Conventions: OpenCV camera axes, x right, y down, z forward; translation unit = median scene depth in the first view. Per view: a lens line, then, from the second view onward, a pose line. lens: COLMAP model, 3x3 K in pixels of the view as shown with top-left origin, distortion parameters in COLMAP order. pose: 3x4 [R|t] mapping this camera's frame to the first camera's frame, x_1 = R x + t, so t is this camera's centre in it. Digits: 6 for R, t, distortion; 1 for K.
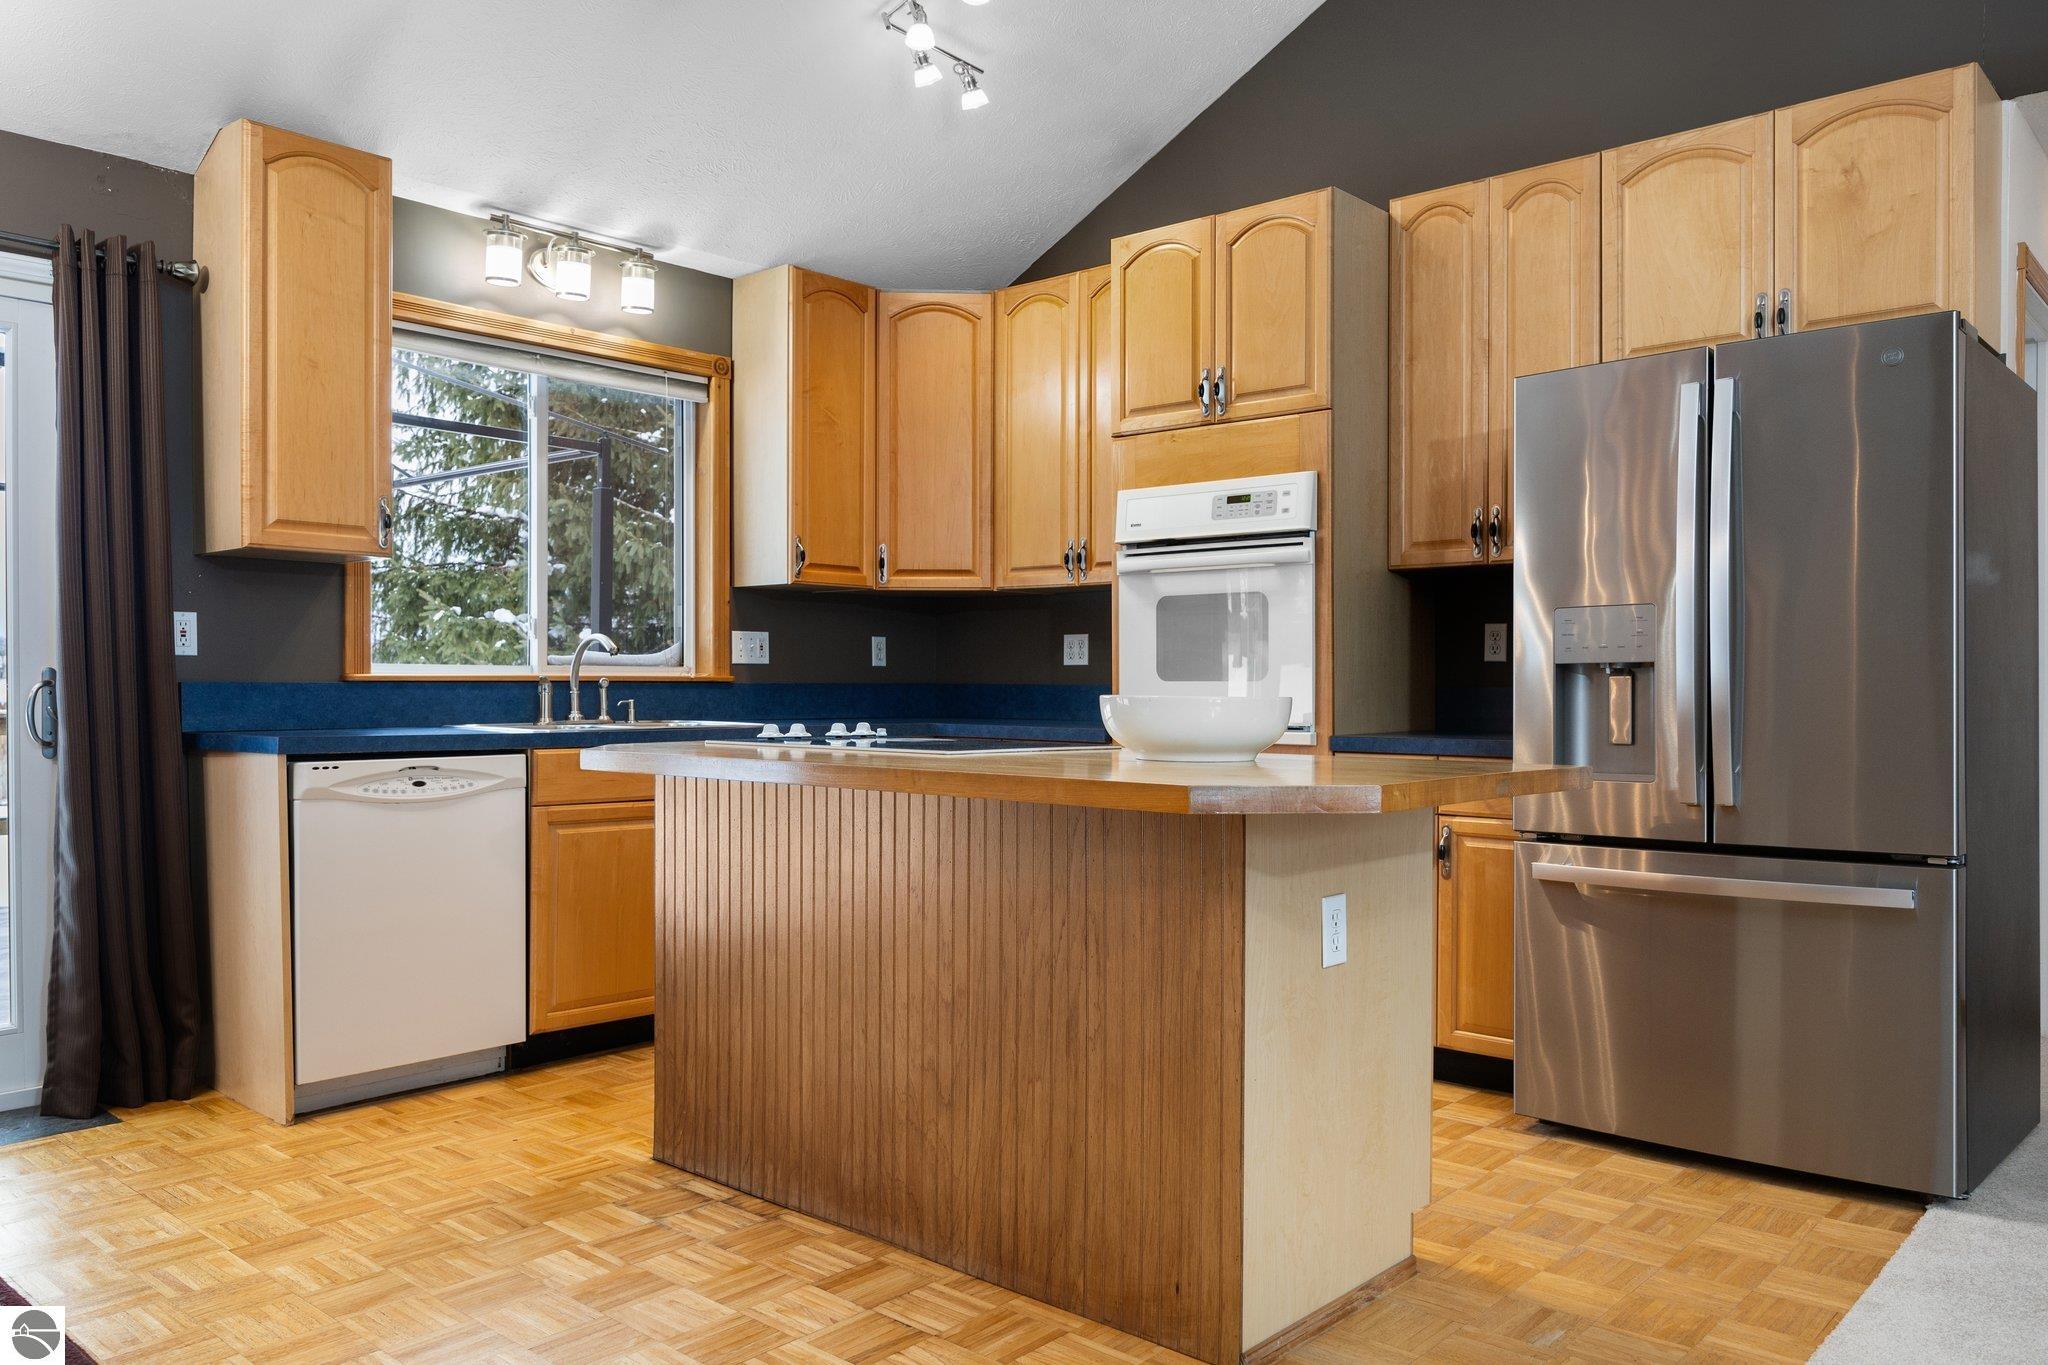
lens RADIAL K [[1515.5, 0, 1027.6], [0, 1515.5, 697.5], [0, 0, 1]] dist [-0.005332, -0.000102]
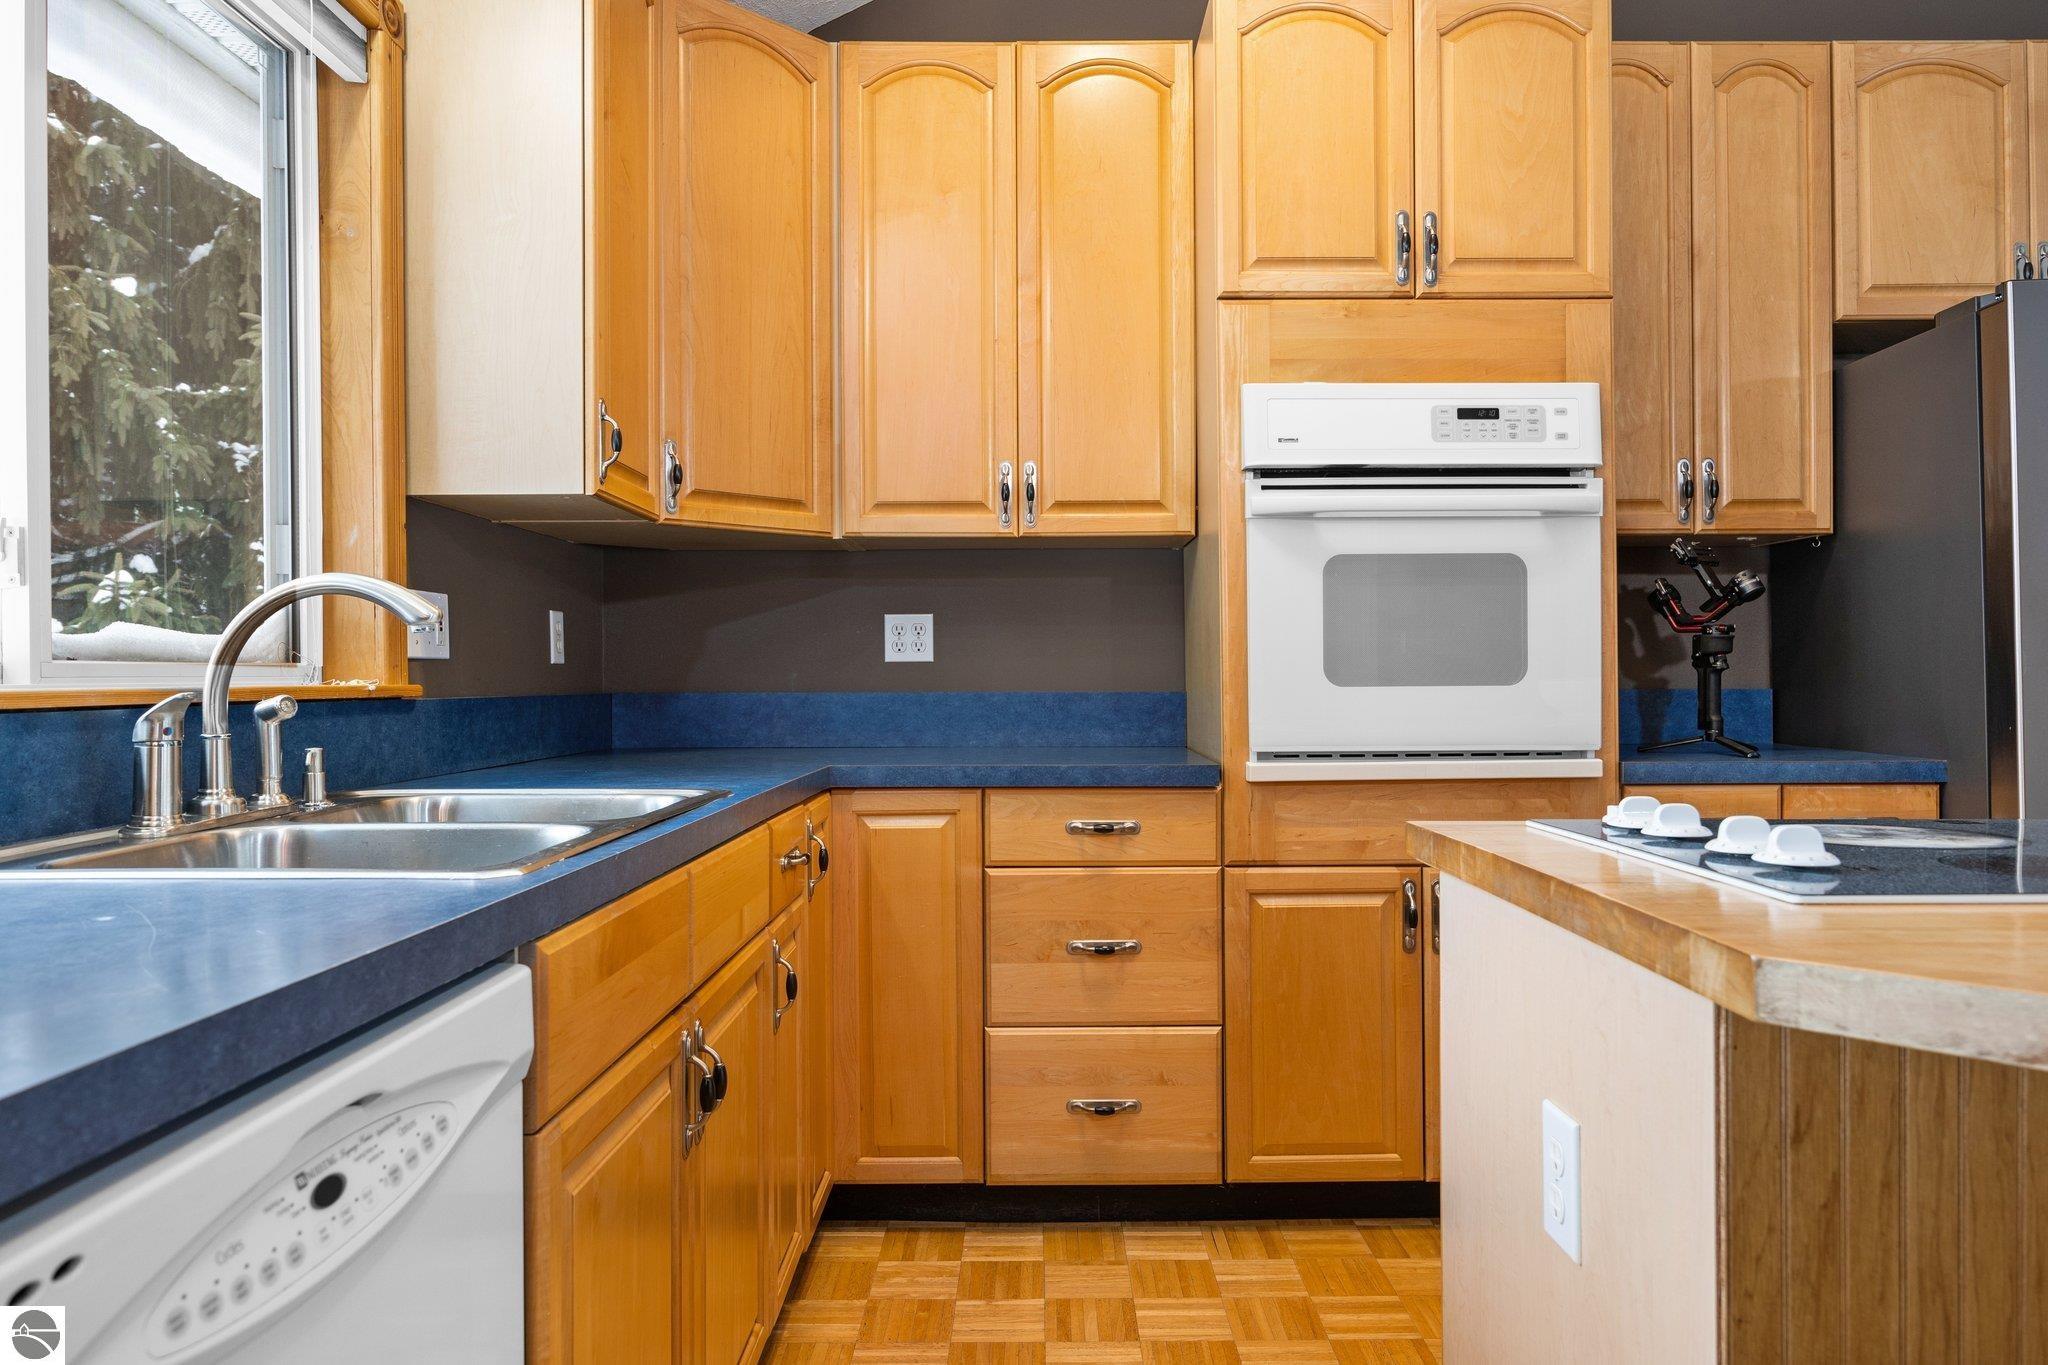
lens RADIAL K [[1346.9, 0, 1042.4], [0, 1346.9, 678.8], [0, 0, 1]] dist [-0.005878, 0.003491]
pose [[0.744530, -0.007188, 0.667550, -0.397245], [0.013757, 0.999895, -0.004578, -0.013860], [-0.667447, 0.012592, 0.744551, 0.682342]]
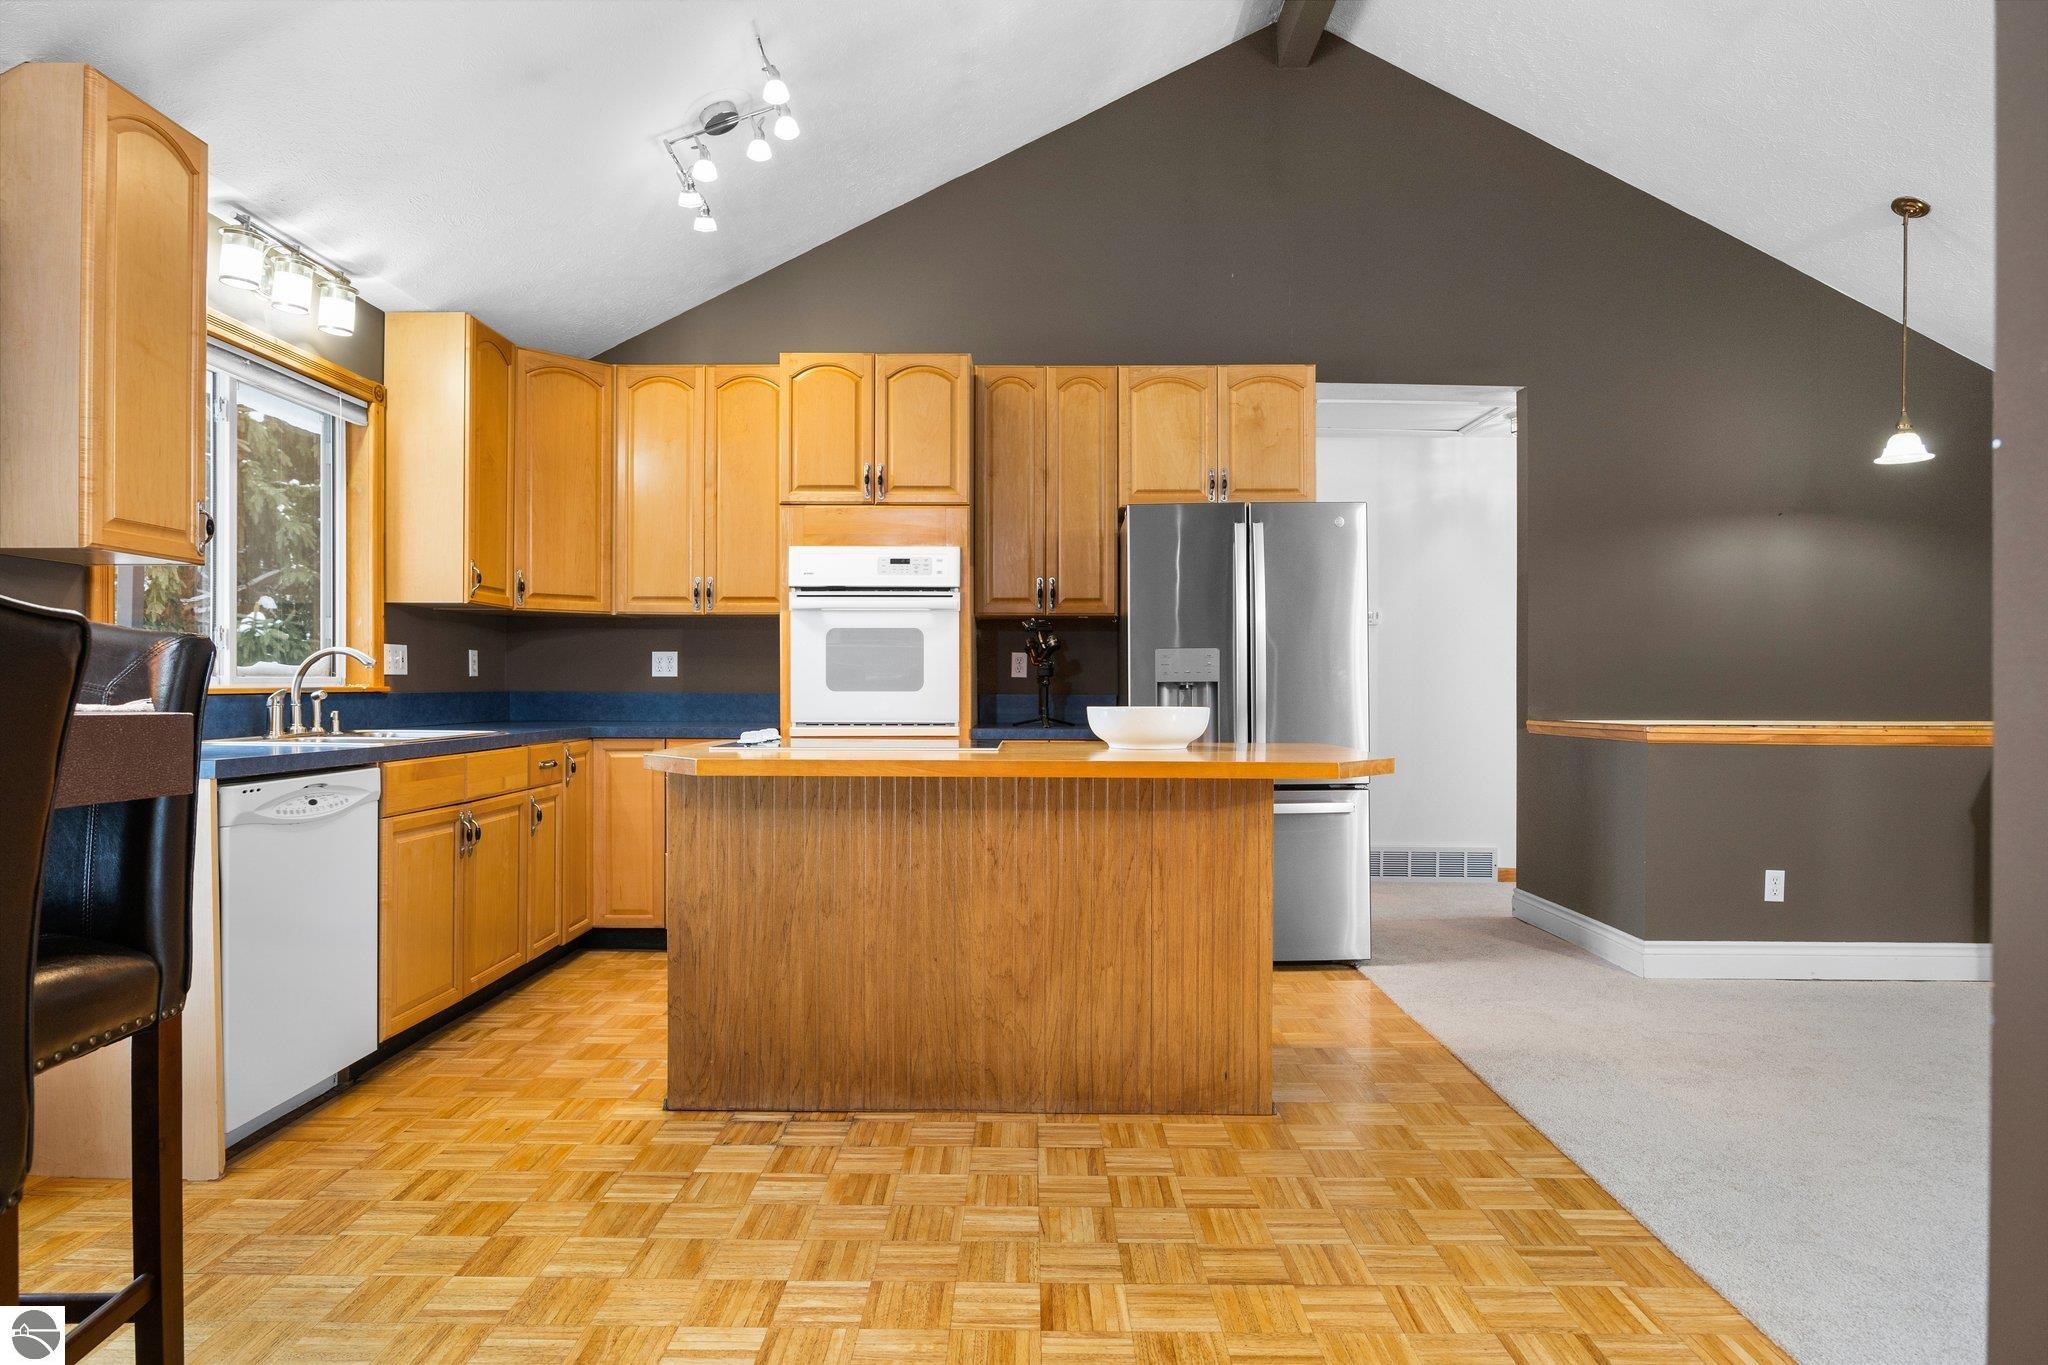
lens RADIAL K [[1169.3, 0, 1026.4], [0, 1169.3, 684.9], [0, 0, 1]] dist [-0.014563, 0.003093]
pose [[0.750821, -0.001208, 0.660505, -0.481858], [0.005322, 0.999977, -0.004221, -0.011586], [-0.660485, 0.006685, 0.750810, 0.113129]]
